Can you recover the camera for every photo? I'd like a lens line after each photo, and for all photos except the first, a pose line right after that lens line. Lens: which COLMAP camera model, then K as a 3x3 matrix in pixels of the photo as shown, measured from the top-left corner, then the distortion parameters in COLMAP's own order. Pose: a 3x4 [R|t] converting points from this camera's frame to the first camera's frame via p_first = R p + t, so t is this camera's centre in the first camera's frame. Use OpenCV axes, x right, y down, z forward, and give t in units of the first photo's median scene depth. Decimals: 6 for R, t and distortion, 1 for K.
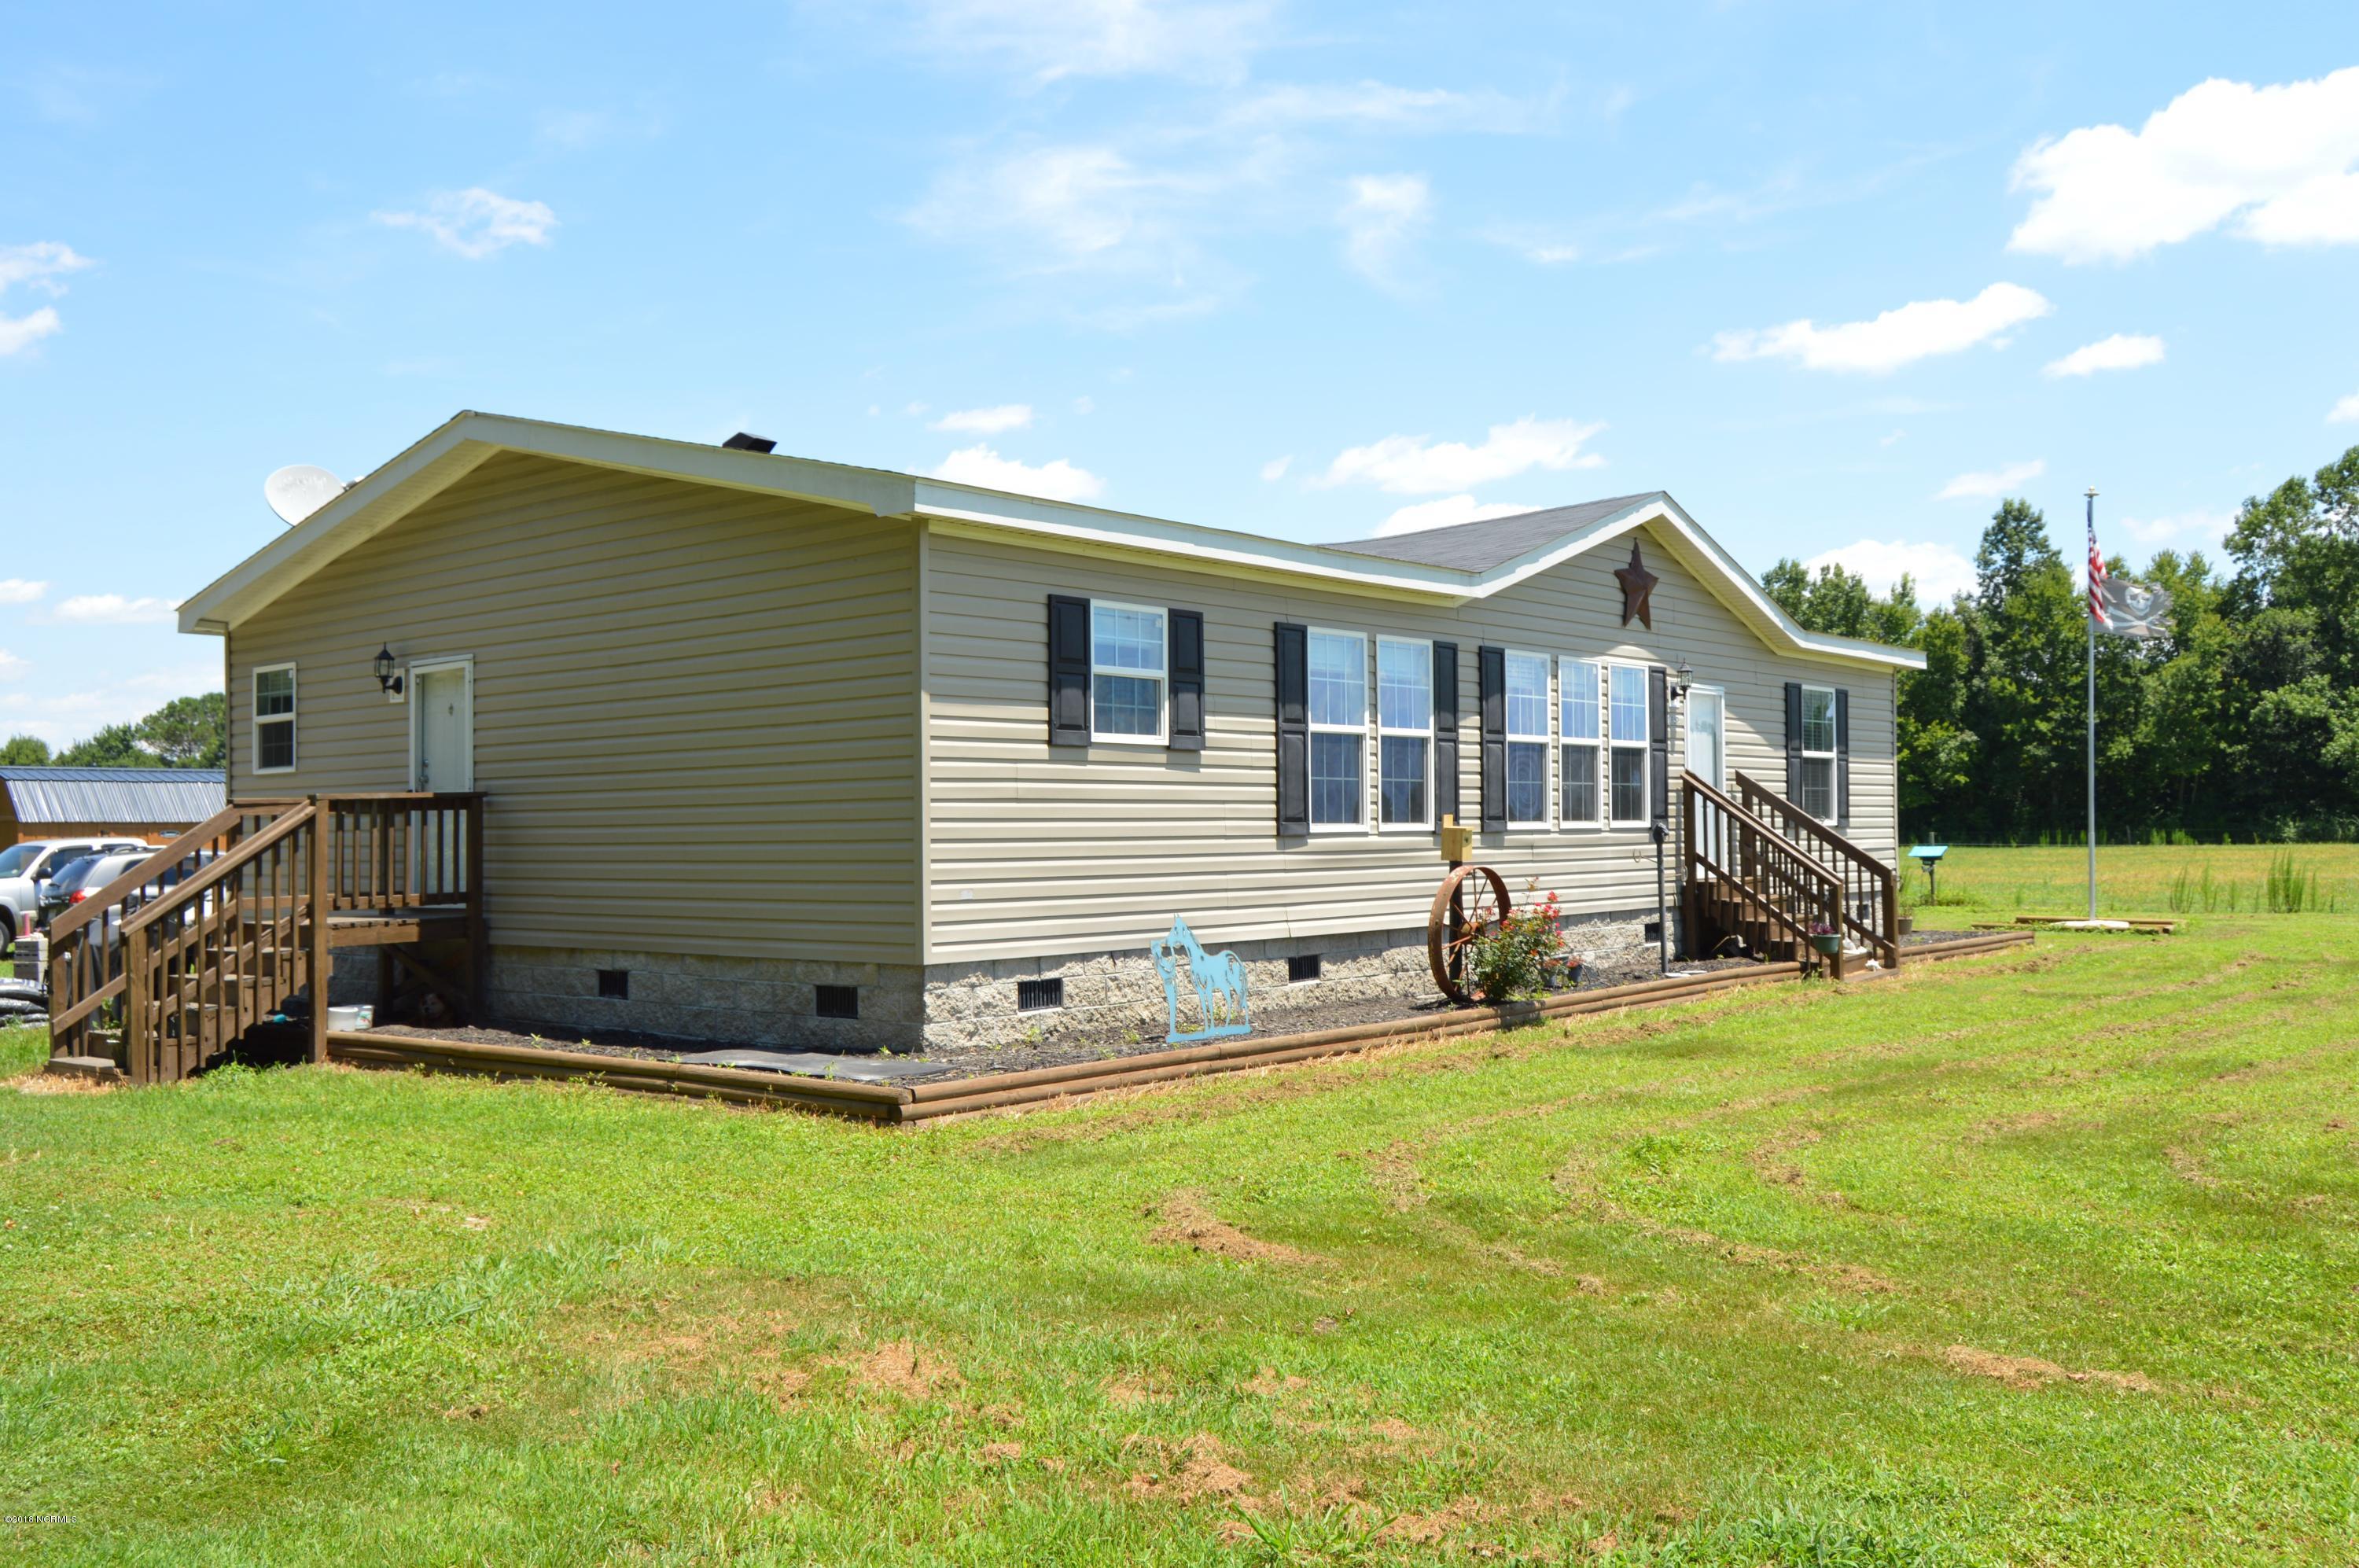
lens RADIAL K [[2051.3, 0, 1173.1], [0, 2051.3, 760.5], [0, 0, 1]] dist [-0.035388, 0.018806]
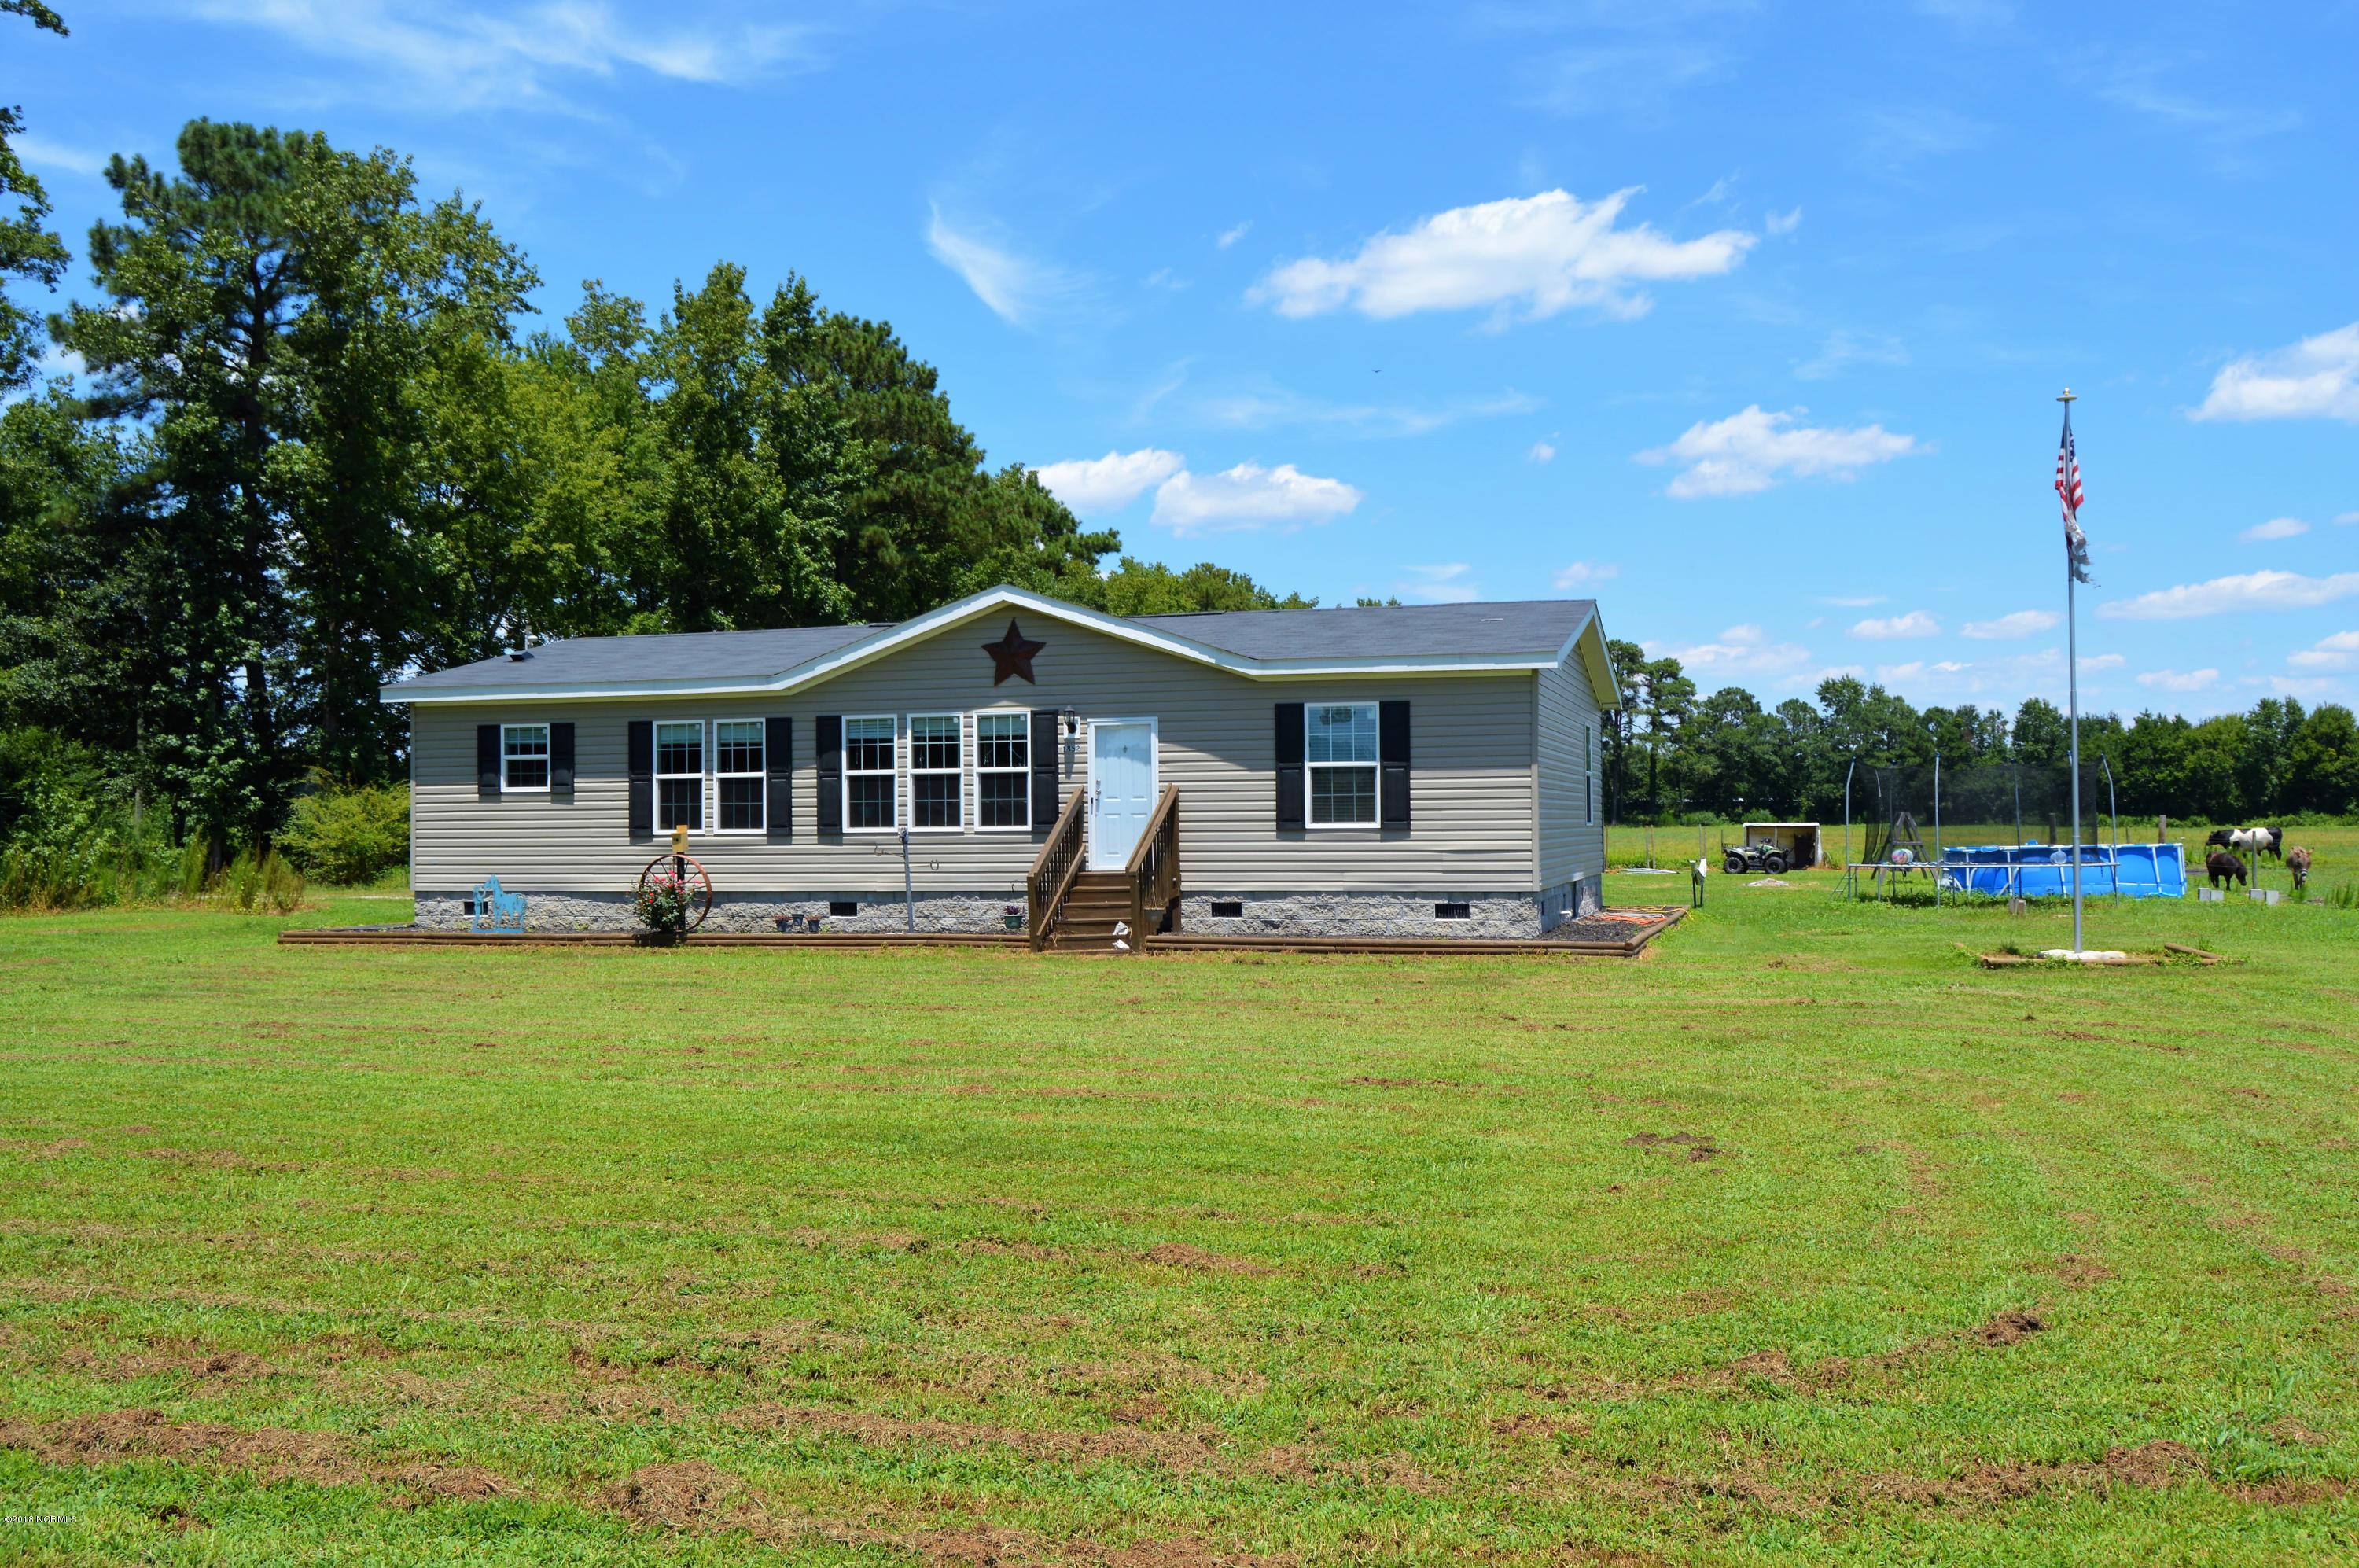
lens RADIAL K [[2051.3, 0, 1170.5], [0, 2051.3, 799.8], [0, 0, 1]] dist [-0.035388, 0.018806]
pose [[0.398241, -0.001354, -0.917280, 0.278767], [0.036041, 0.999250, 0.014173, -0.000753], [0.916573, -0.038704, 0.397991, 0.101937]]
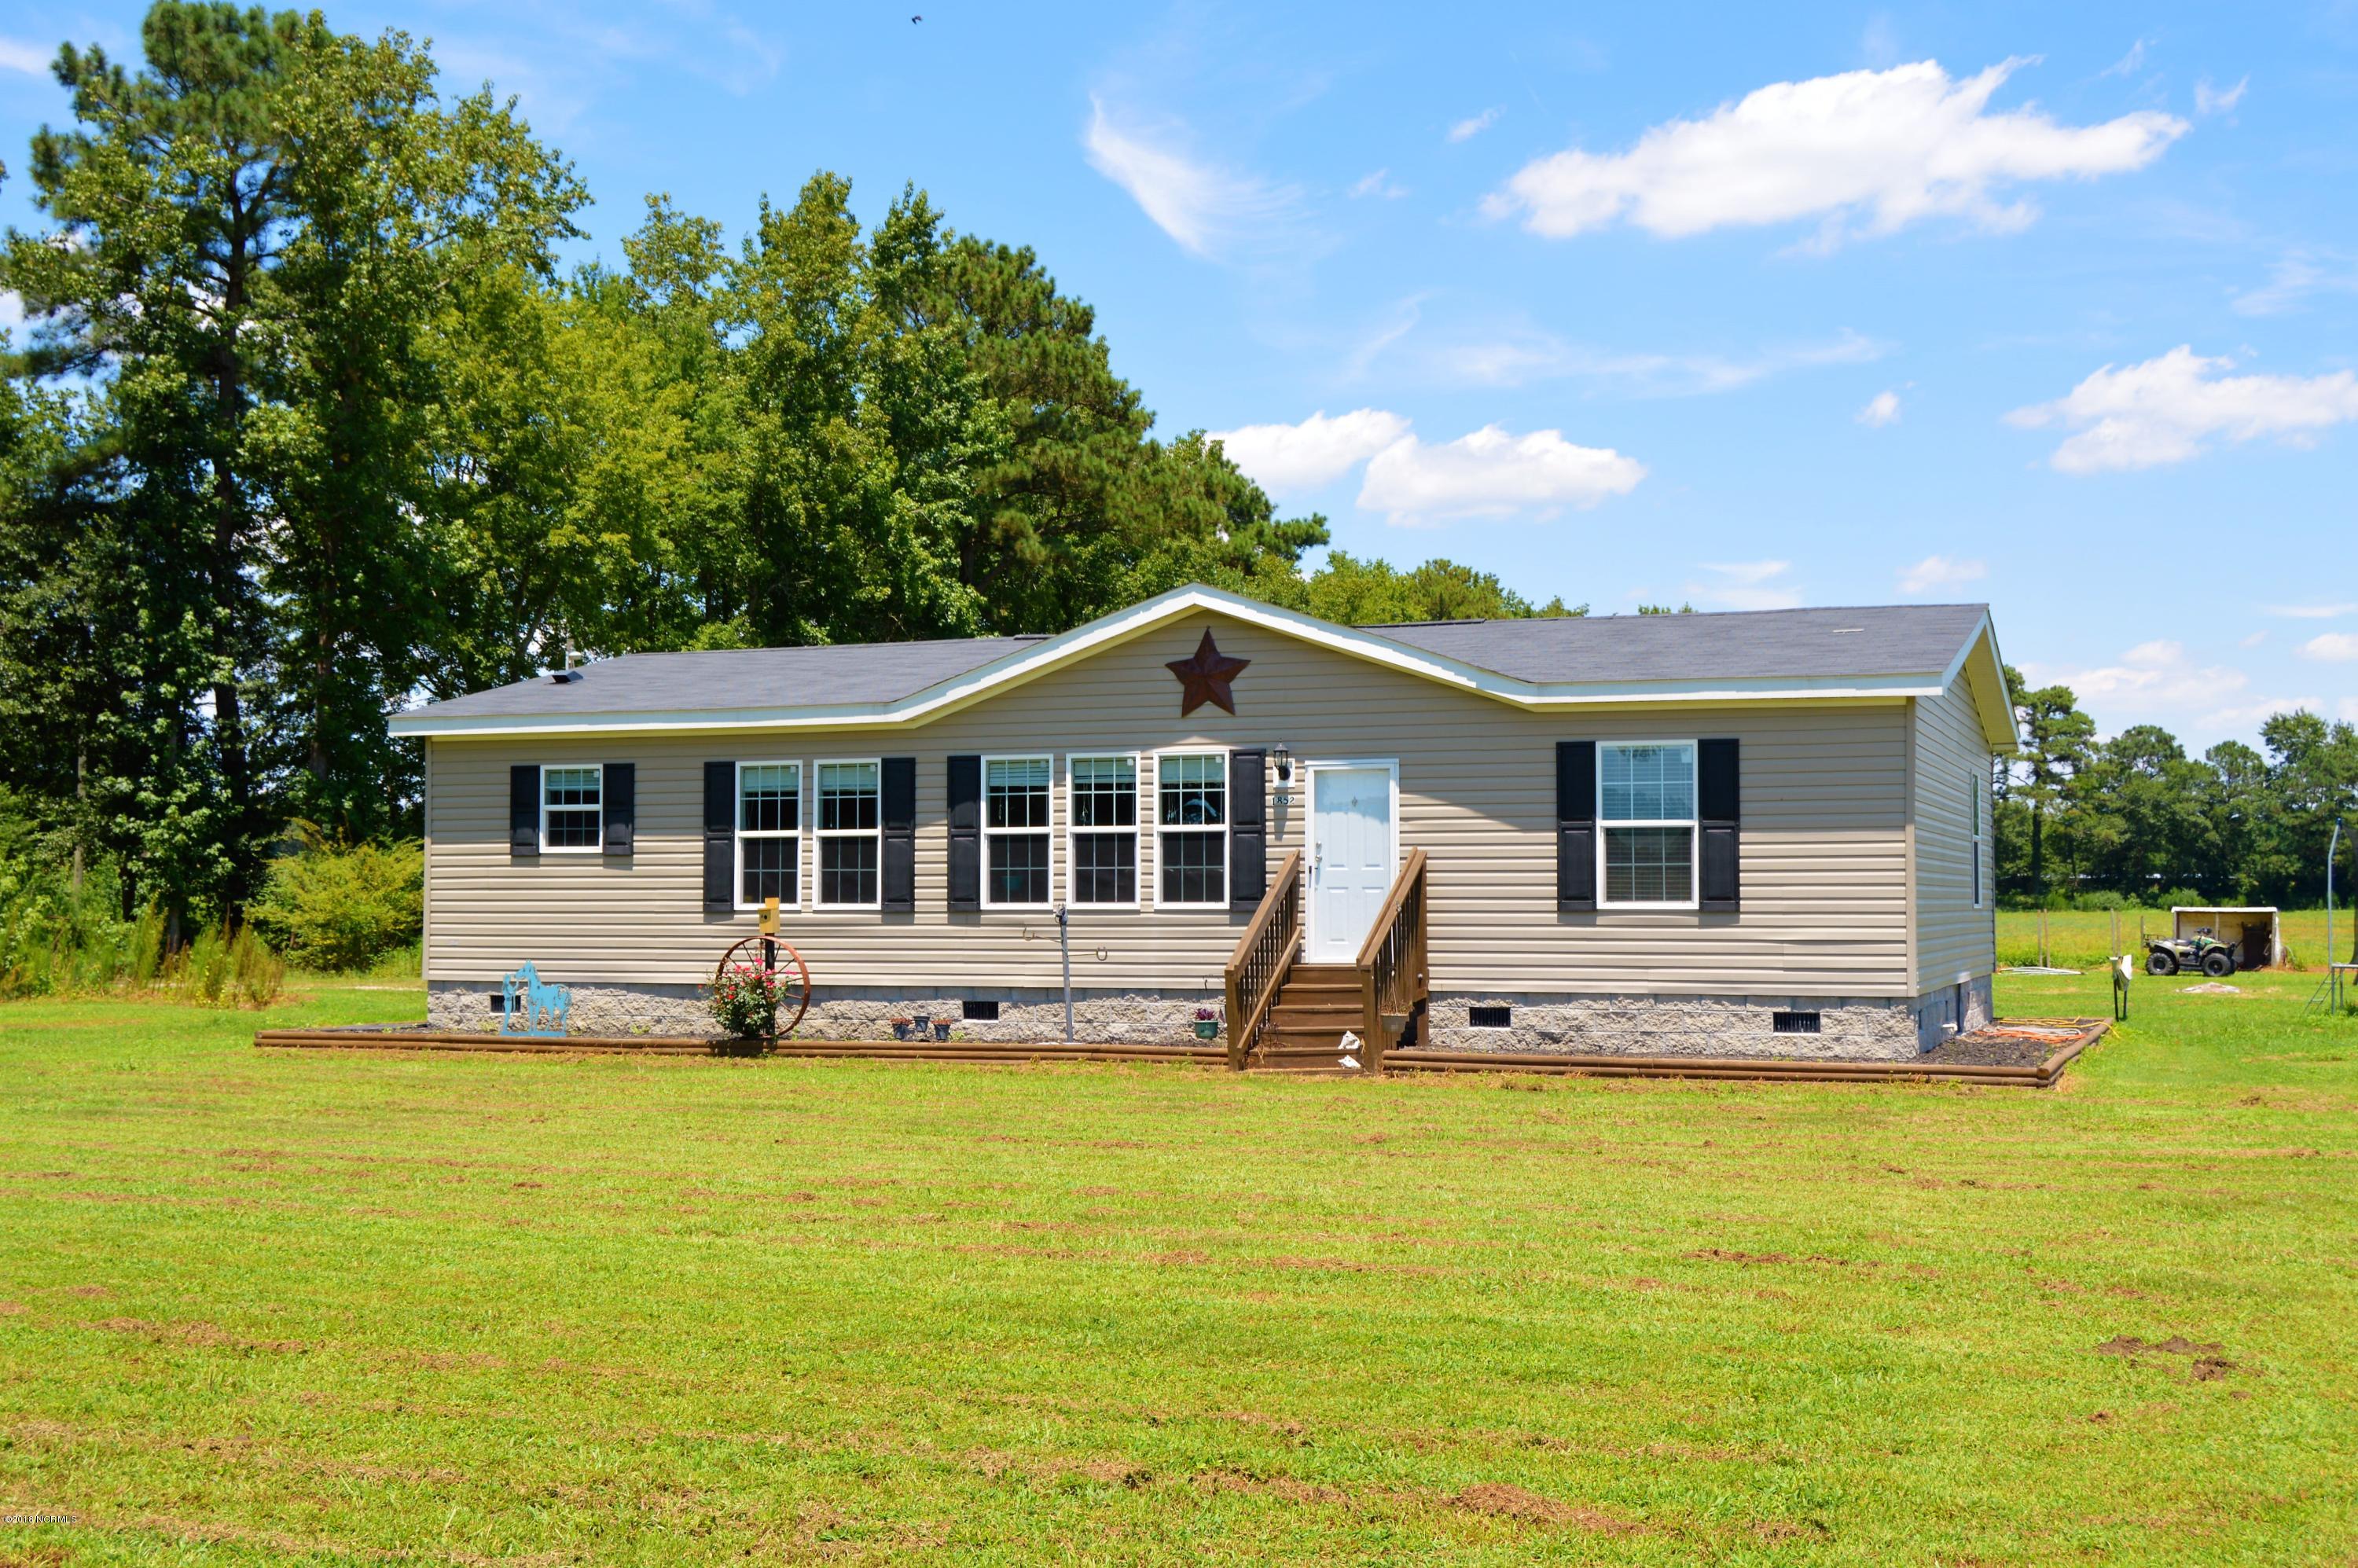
lens RADIAL K [[2683.8, 0, 1172.6], [0, 2683.8, 796.2], [0, 0, 1]] dist [-0.027457, 0.000000]
pose [[0.324095, -0.024540, -0.945706, 0.274719], [0.029564, 0.999438, -0.015803, -0.000684], [0.945563, -0.022837, 0.324638, 0.100893]]
